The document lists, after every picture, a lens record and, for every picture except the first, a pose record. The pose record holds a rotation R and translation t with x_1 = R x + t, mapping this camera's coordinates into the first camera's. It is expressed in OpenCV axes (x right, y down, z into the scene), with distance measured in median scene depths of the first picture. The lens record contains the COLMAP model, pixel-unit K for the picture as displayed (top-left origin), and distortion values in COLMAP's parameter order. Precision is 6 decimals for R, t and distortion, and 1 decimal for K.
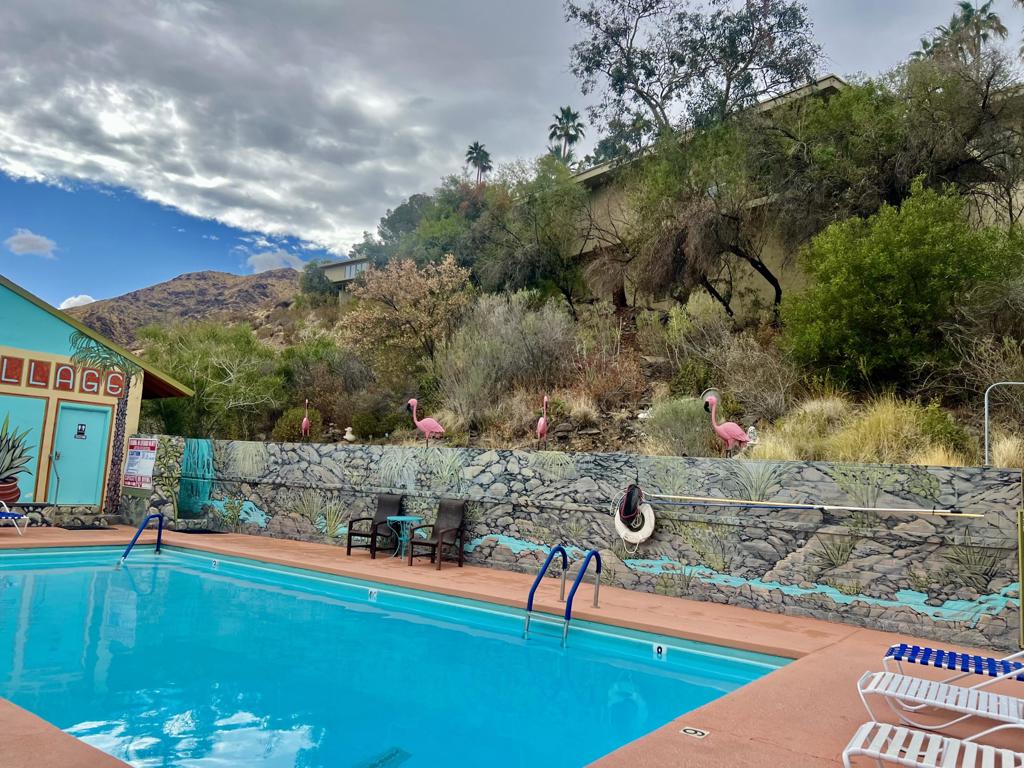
lens RADIAL K [[792.9, 0, 509.2], [0, 792.9, 389.6], [0, 0, 1]] dist [0.069730, -0.078797]
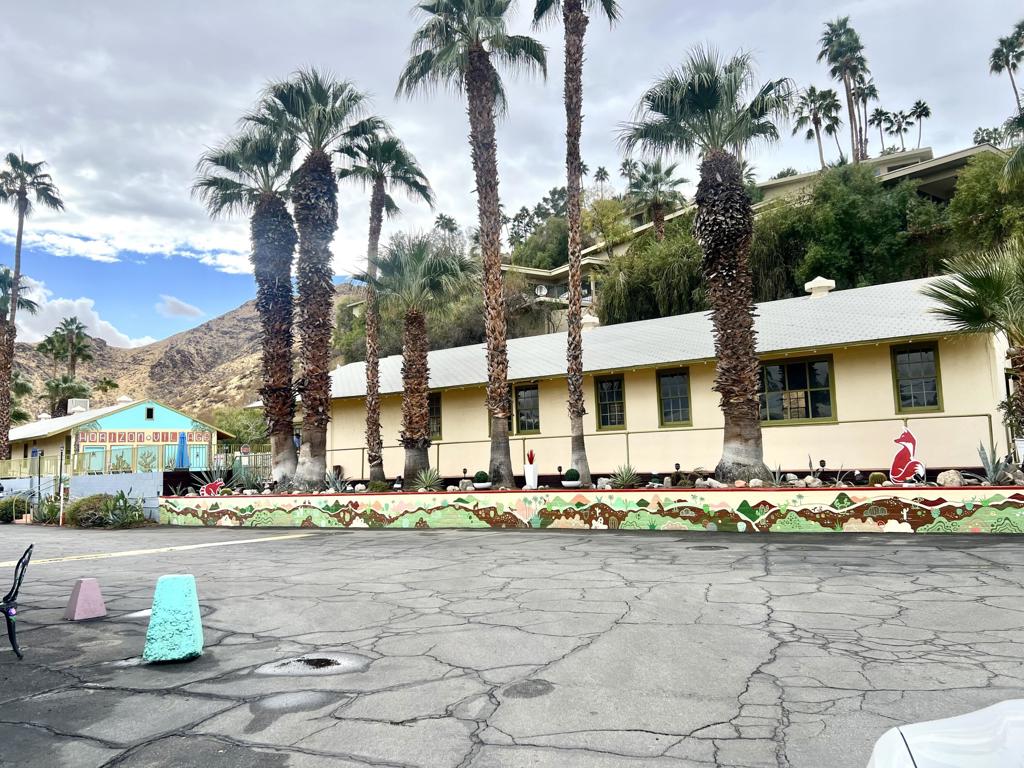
lens RADIAL K [[792.9, 0, 506.7], [0, 792.9, 376.0], [0, 0, 1]] dist [0.069730, -0.078797]
pose [[0.990842, -0.103903, -0.086238, 0.828692], [0.103677, 0.994586, -0.007108, -0.092411], [0.086510, -0.001898, 0.996249, -1.732336]]
